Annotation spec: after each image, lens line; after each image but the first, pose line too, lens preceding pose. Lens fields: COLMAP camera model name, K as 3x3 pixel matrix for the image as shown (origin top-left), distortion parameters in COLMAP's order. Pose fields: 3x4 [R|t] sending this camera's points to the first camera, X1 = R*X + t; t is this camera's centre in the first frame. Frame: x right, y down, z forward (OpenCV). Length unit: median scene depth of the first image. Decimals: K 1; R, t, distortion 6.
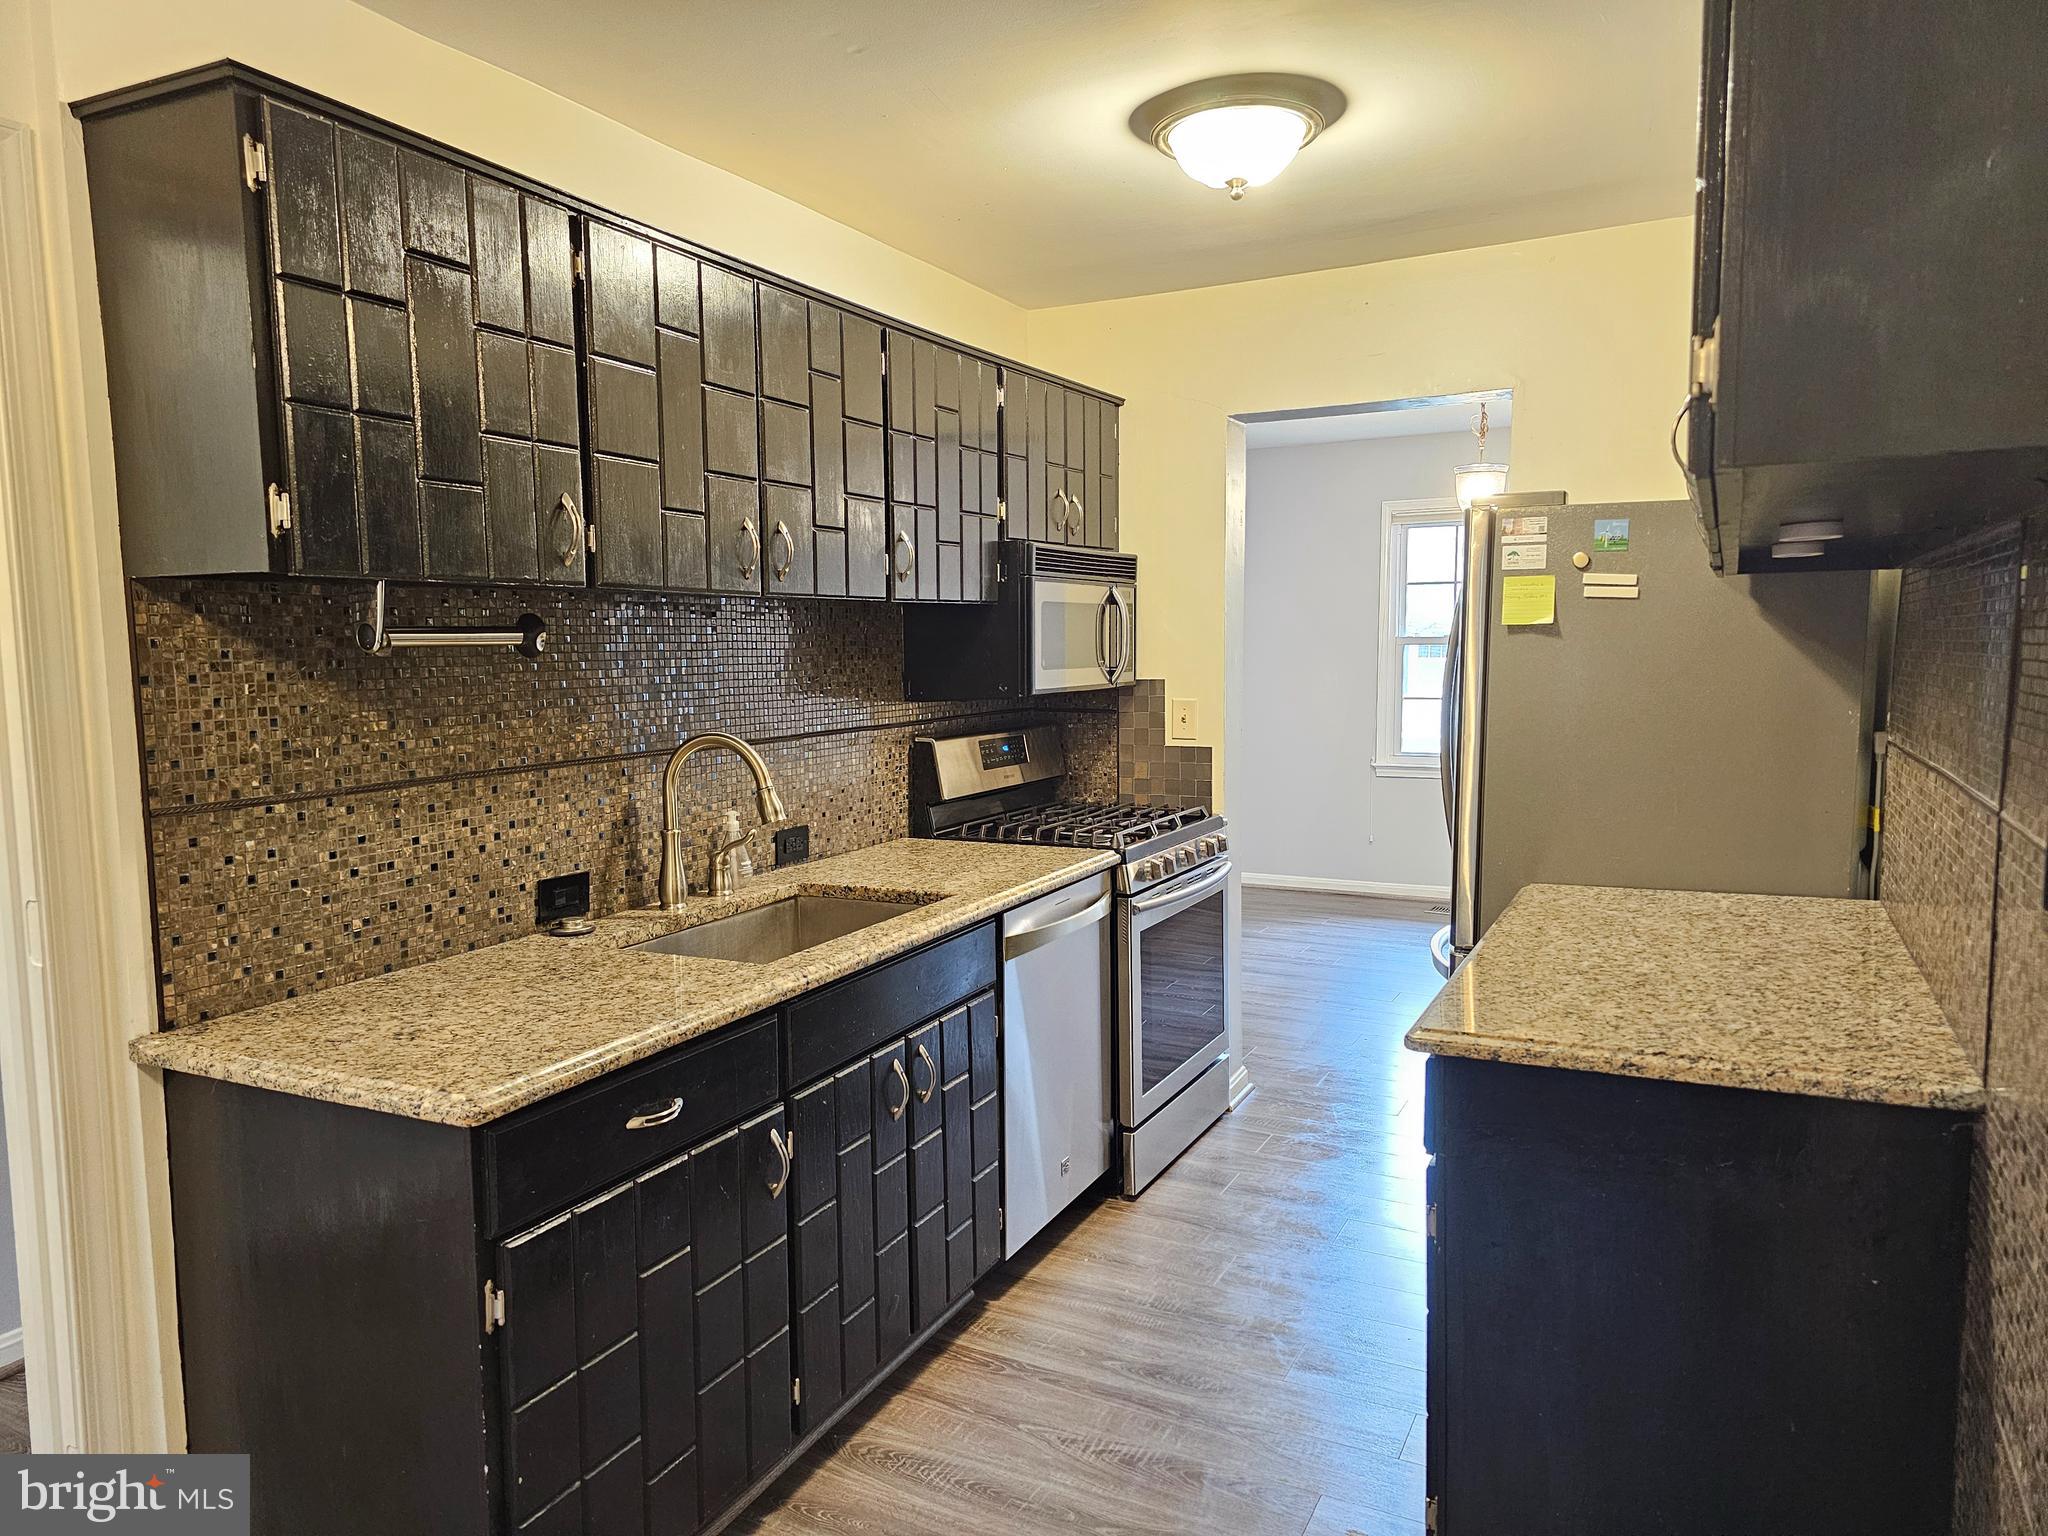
lens RADIAL K [[1370.1, 0, 1021.8], [0, 1370.1, 777.6], [0, 0, 1]] dist [0.080744, -0.088907]
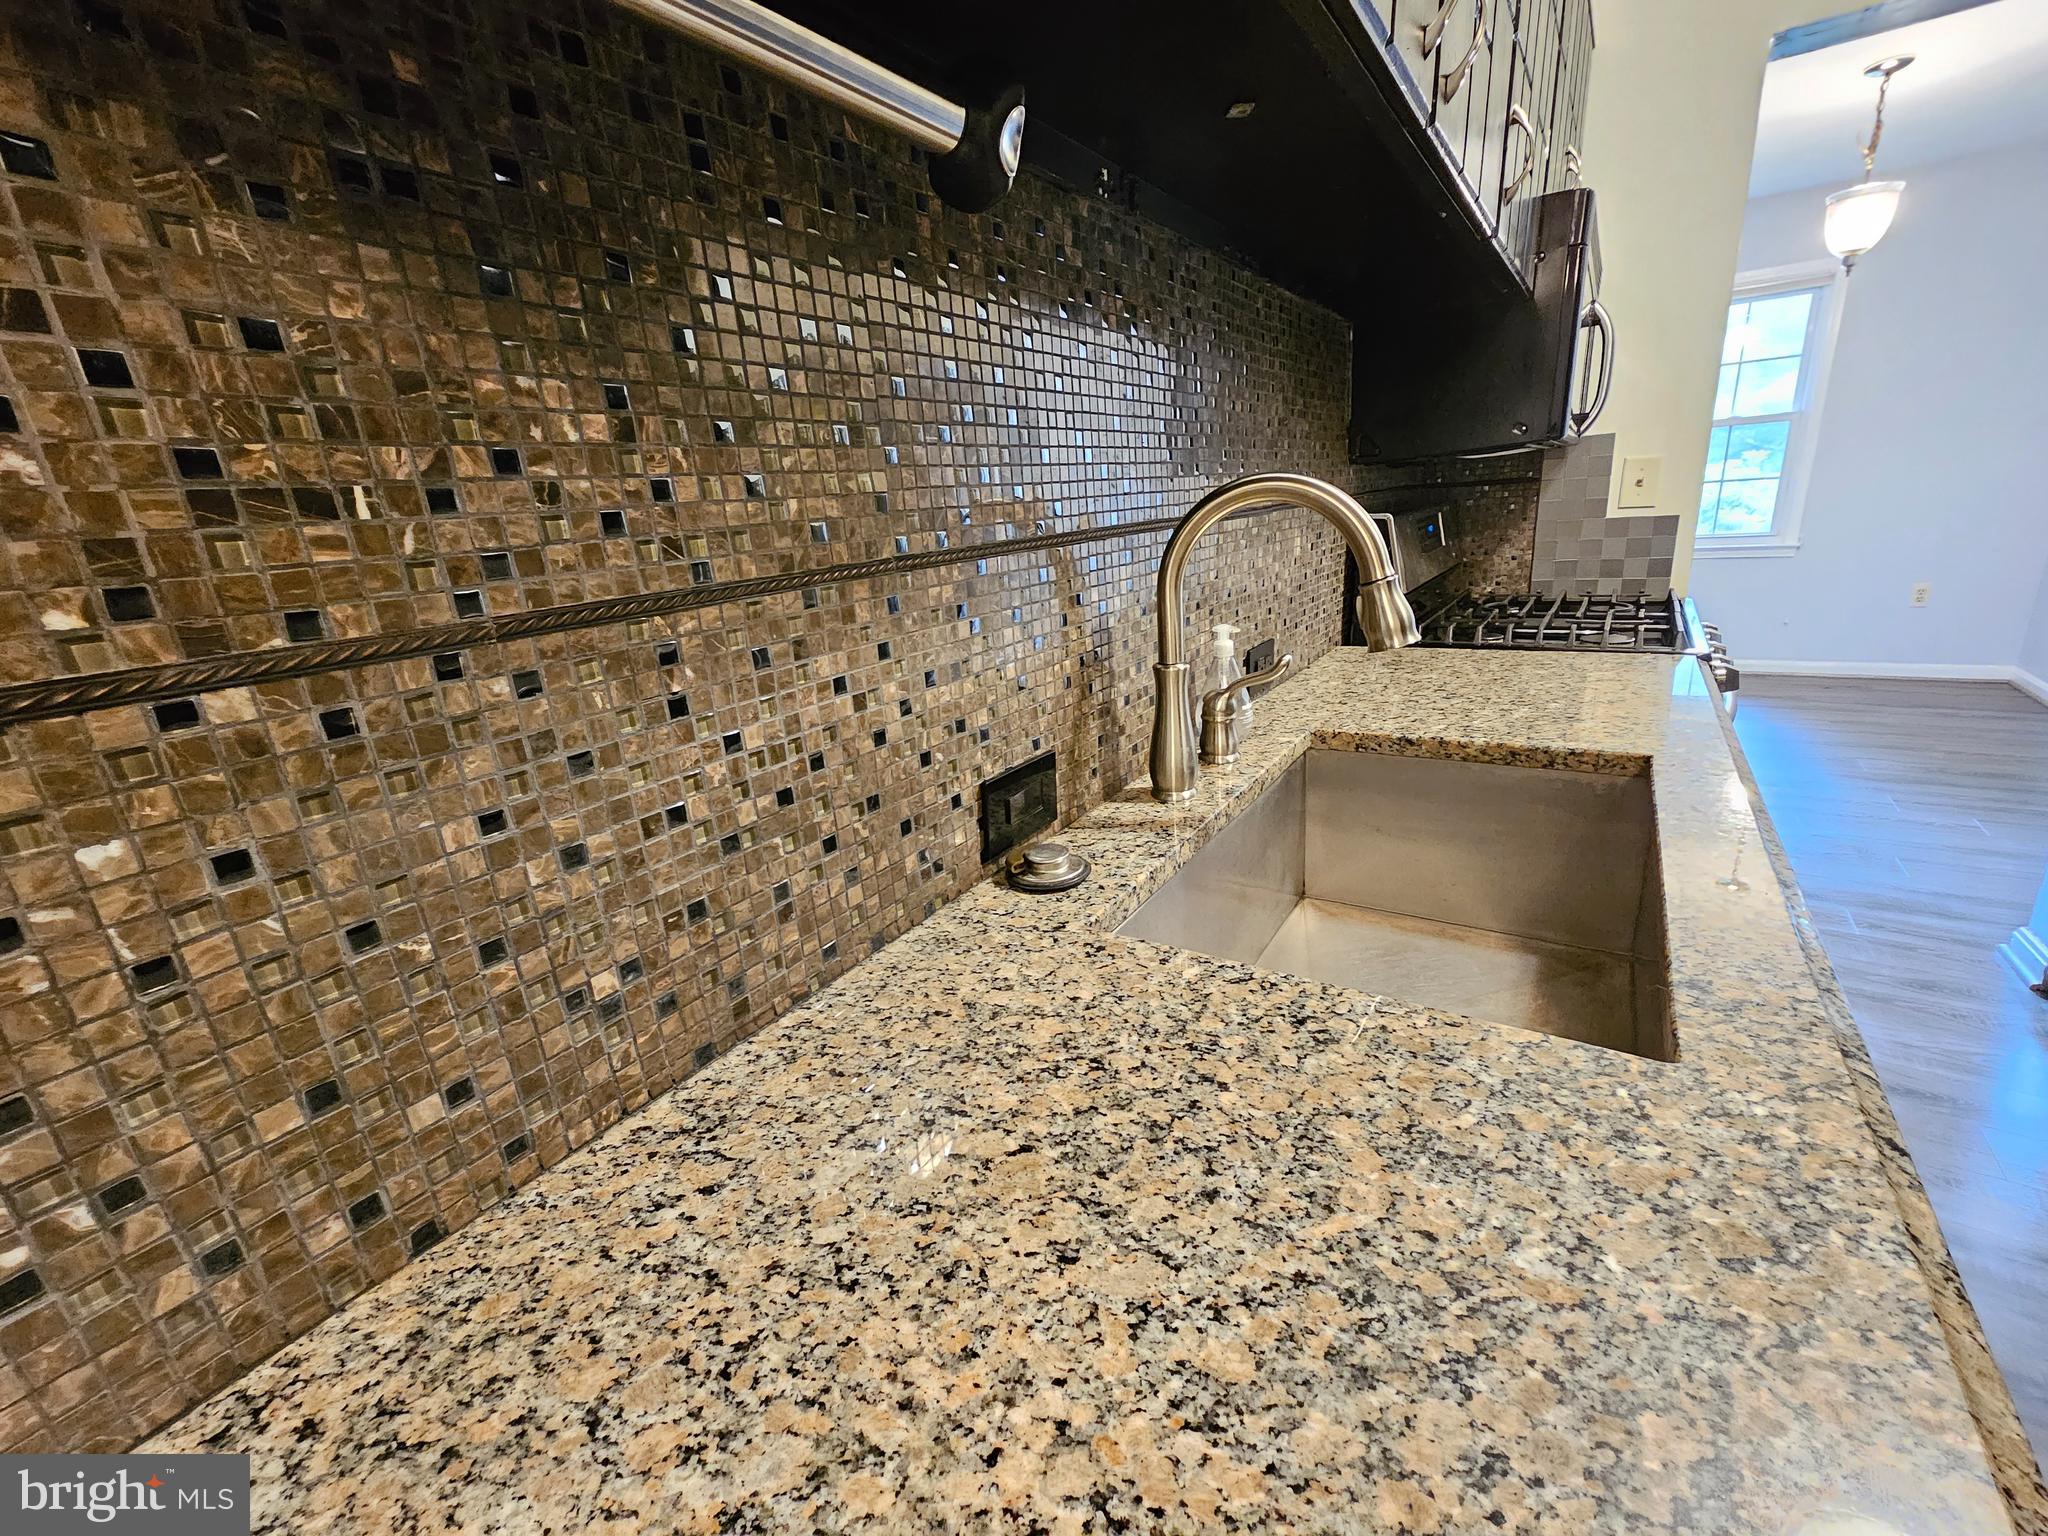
lens RADIAL K [[834.3, 0, 1044.3], [0, 834.3, 766.3], [0, 0, 1]] dist [-0.001428, -0.000252]
pose [[0.992928, -0.021788, -0.116698, -0.305060], [0.045762, 0.977290, 0.206906, 0.006010], [0.109539, -0.210783, 0.971376, 0.739278]]
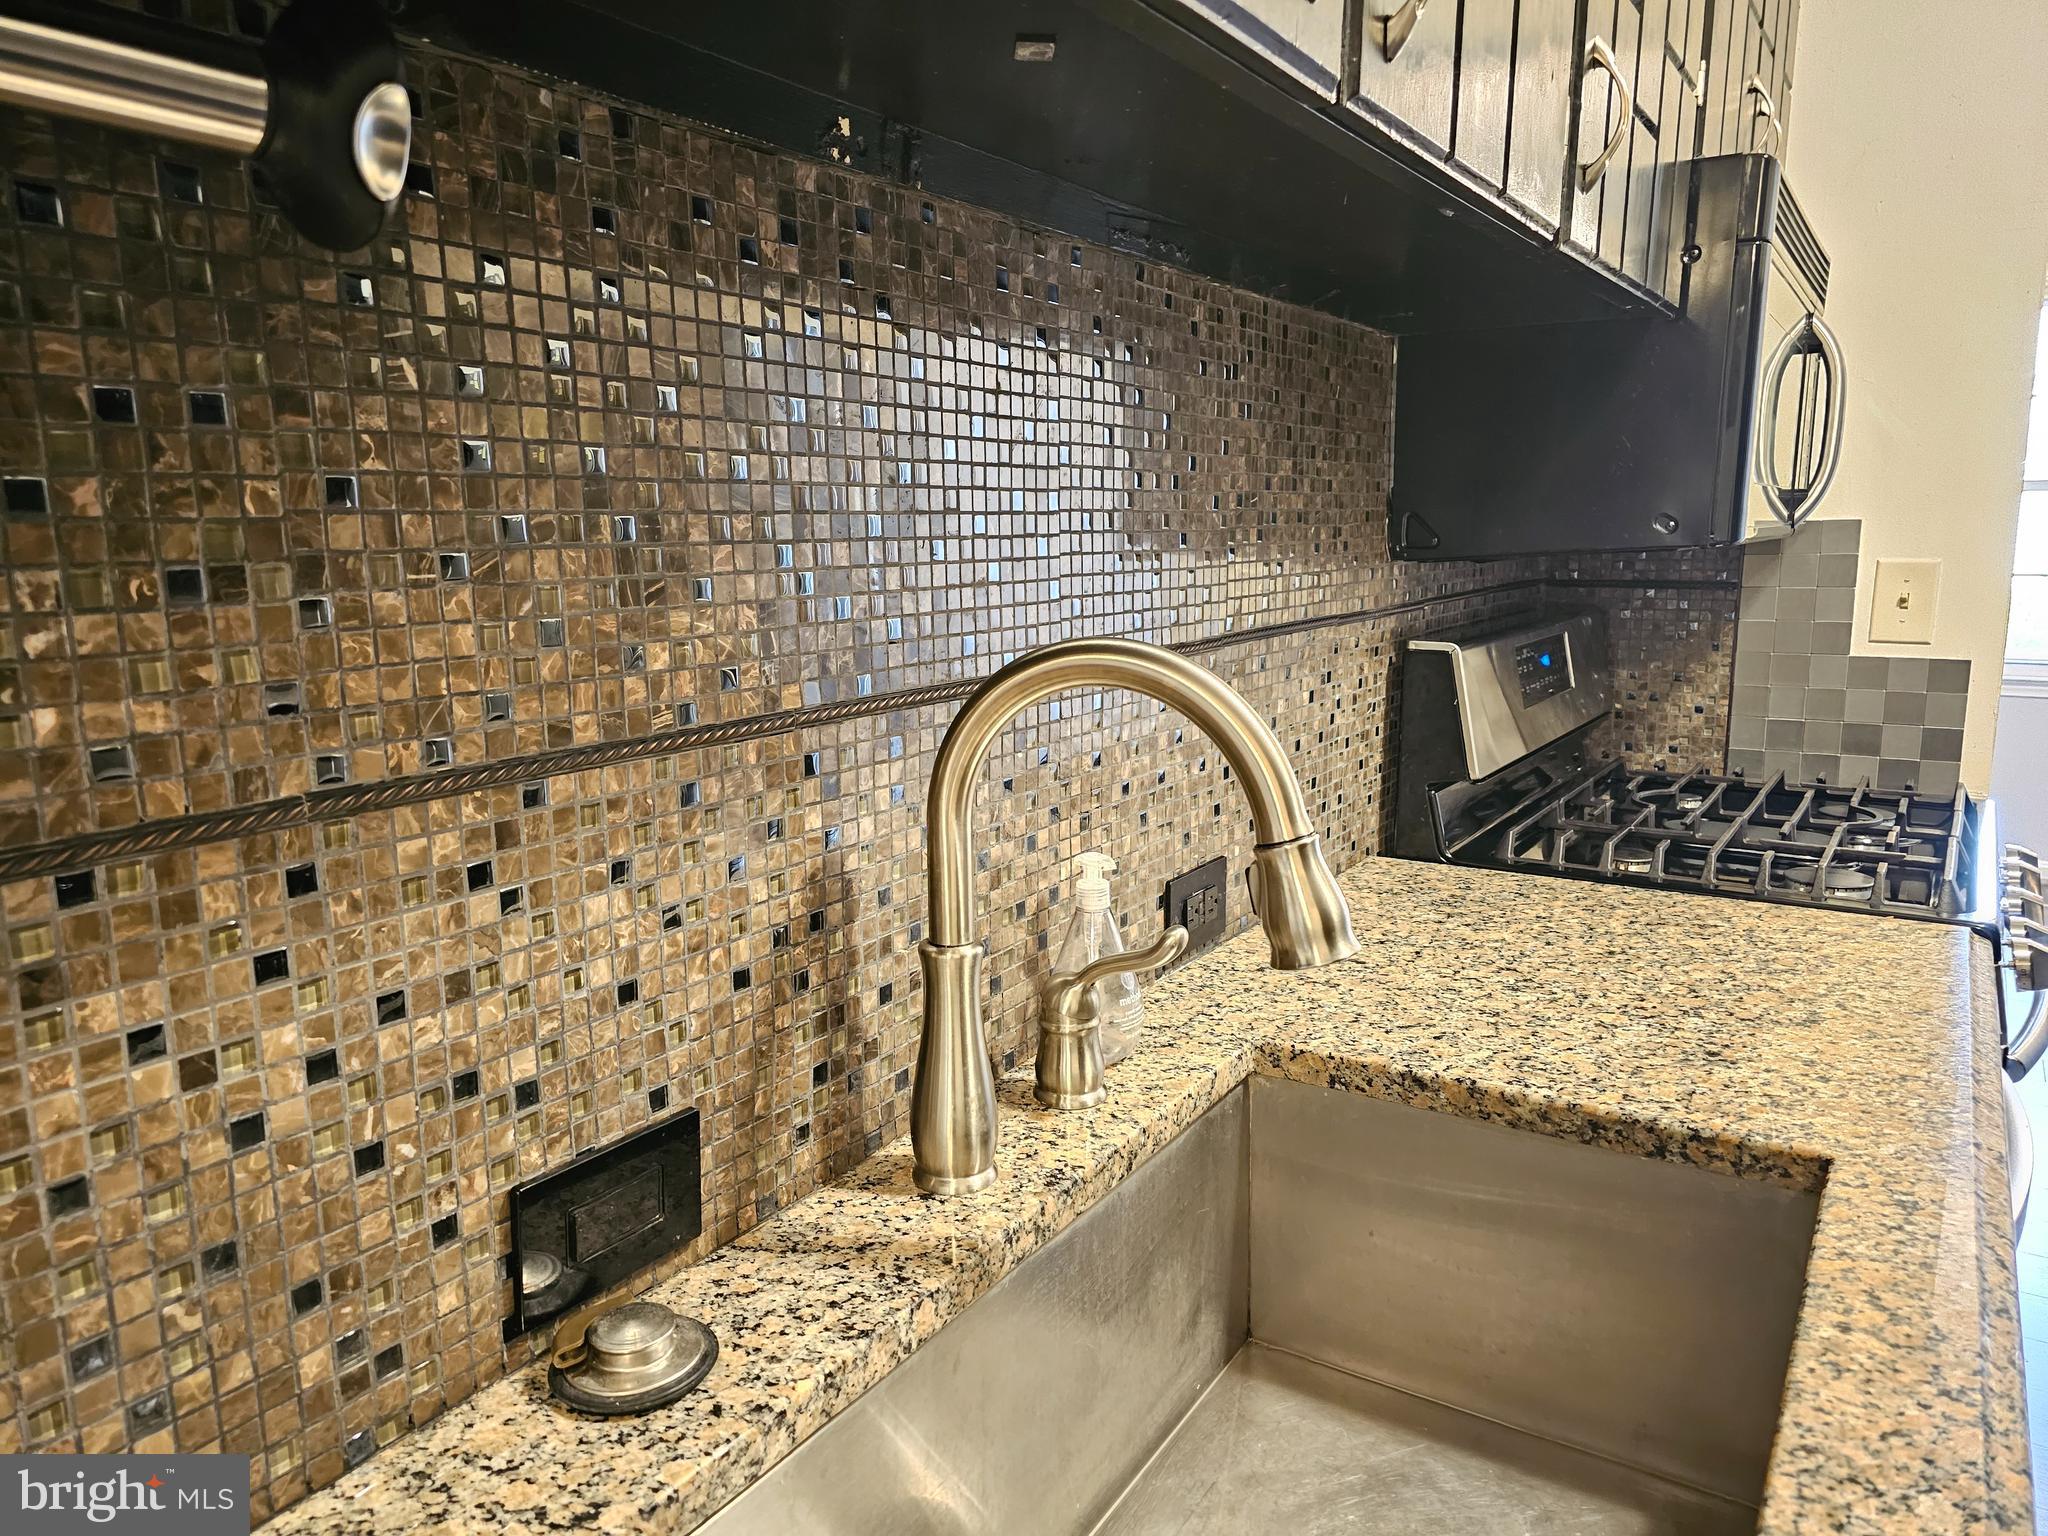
lens RADIAL K [[1370.1, 0, 1021.8], [0, 1370.1, 777.6], [0, 0, 1]] dist [0.080744, -0.088907]
pose [[0.993803, 0.021417, -0.109076, -0.233208], [-0.012216, 0.996363, 0.084333, -0.031629], [0.110485, -0.082478, 0.990450, 0.785434]]
